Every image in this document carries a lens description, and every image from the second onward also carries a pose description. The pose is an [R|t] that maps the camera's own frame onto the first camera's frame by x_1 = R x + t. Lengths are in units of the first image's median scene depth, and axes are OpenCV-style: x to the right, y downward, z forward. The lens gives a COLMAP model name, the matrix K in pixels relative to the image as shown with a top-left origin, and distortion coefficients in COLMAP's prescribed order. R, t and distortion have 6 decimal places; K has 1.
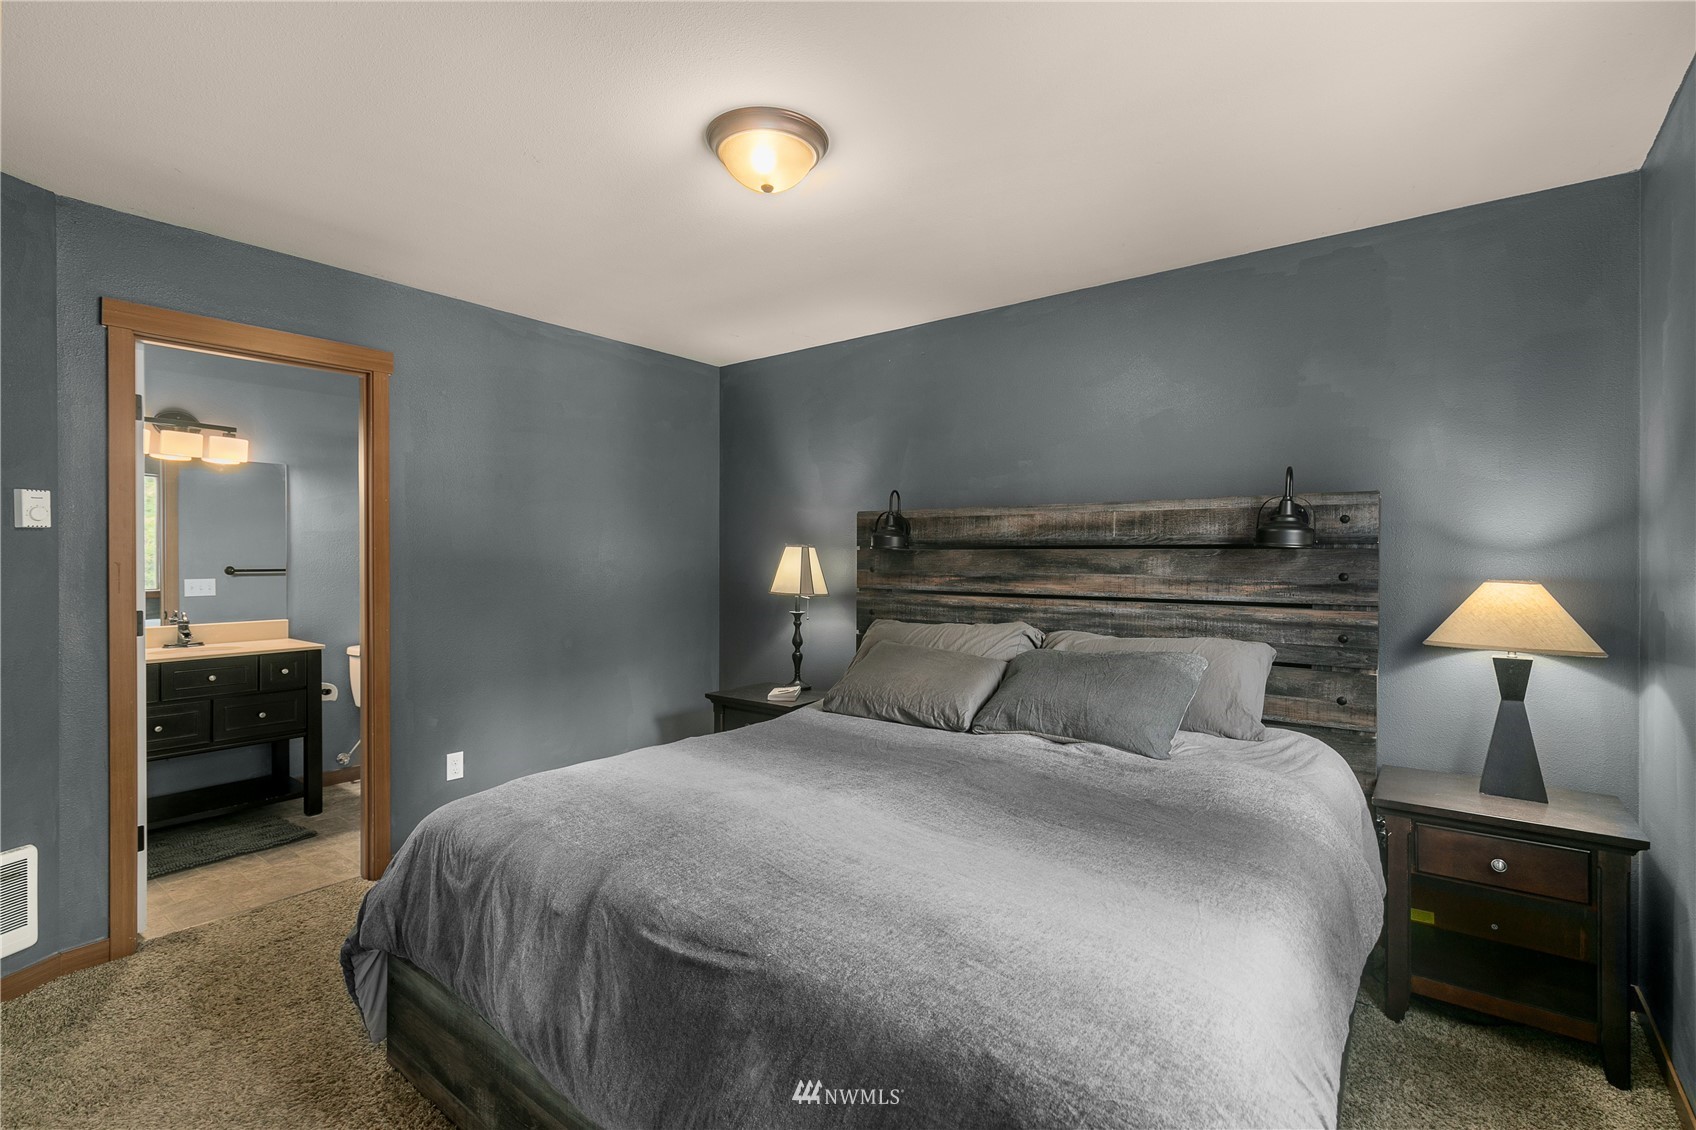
lens RADIAL K [[779.0, 0, 843.7], [0, 779.0, 556.0], [0, 0, 1]] dist [0.012985, -0.001722]
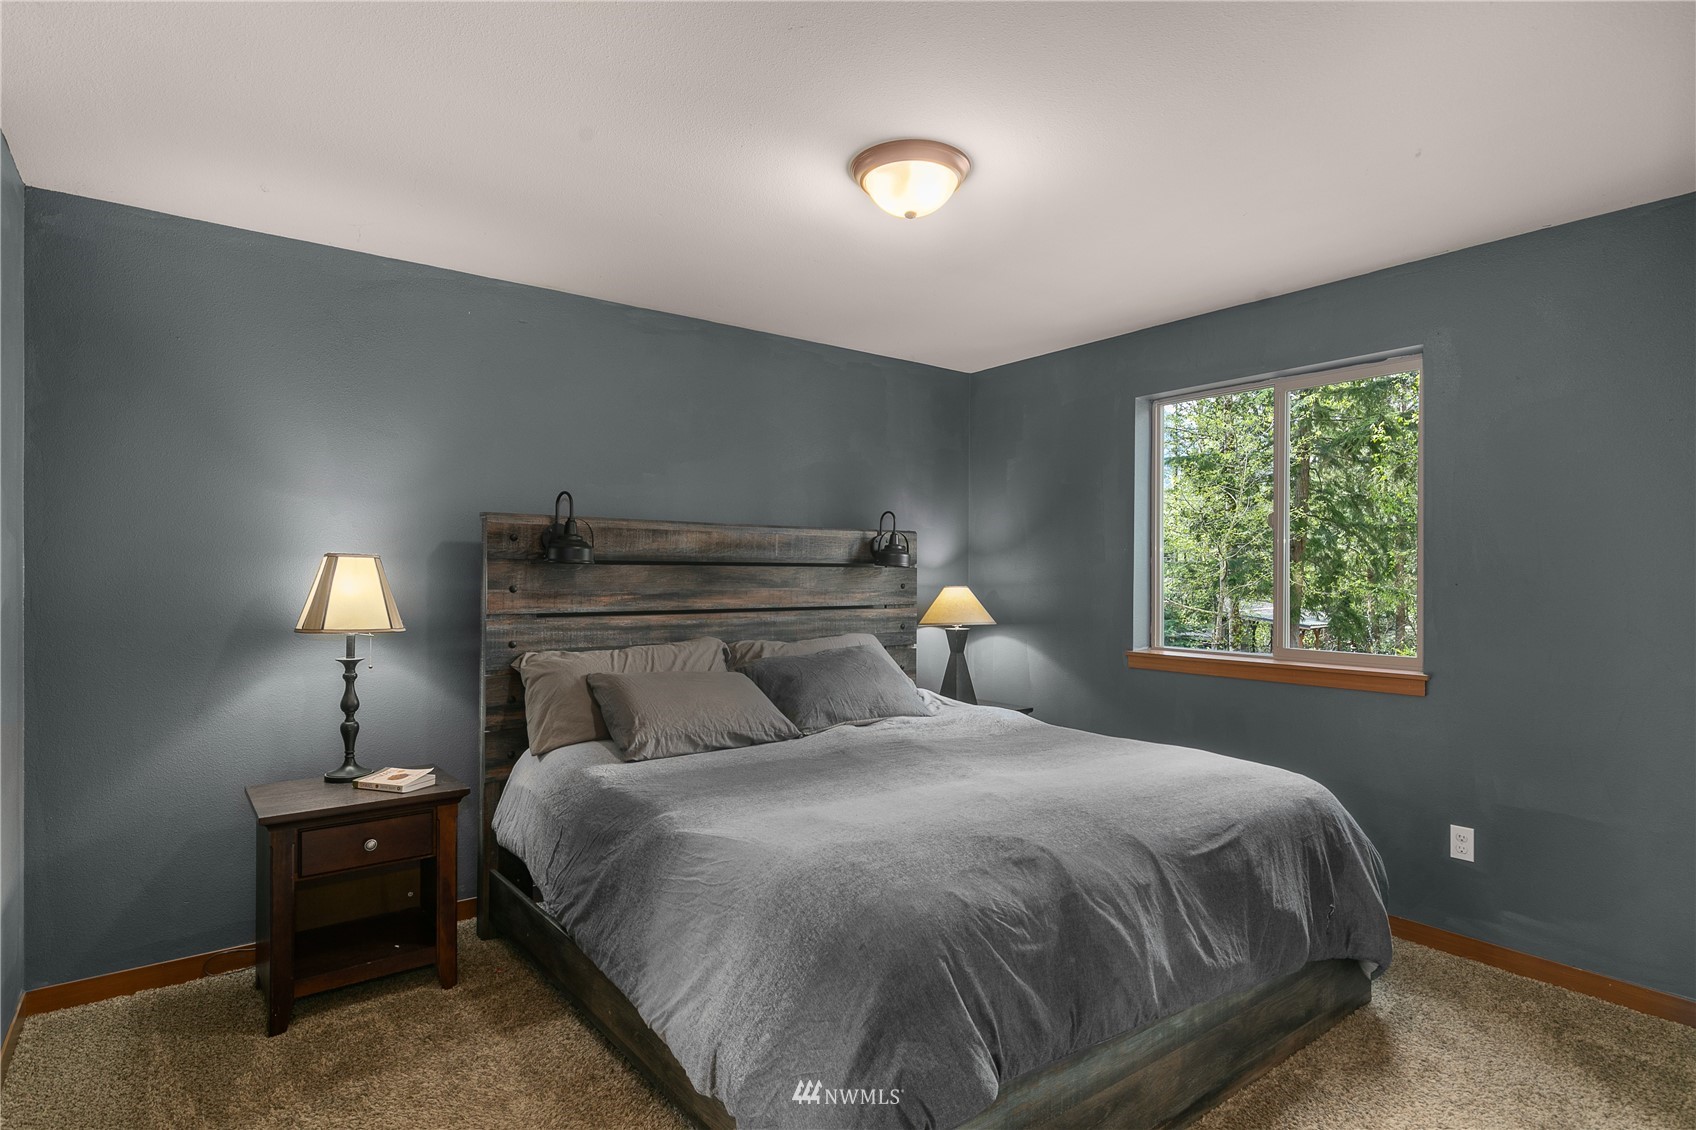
lens RADIAL K [[890.1, 0, 843.3], [0, 890.1, 572.8], [0, 0, 1]] dist [0.001900, 0.000110]
pose [[0.246183, -0.005842, 0.969206, -0.875479], [-0.006547, 0.999949, 0.007690, -0.009580], [-0.969201, -0.008239, 0.246132, 0.551747]]
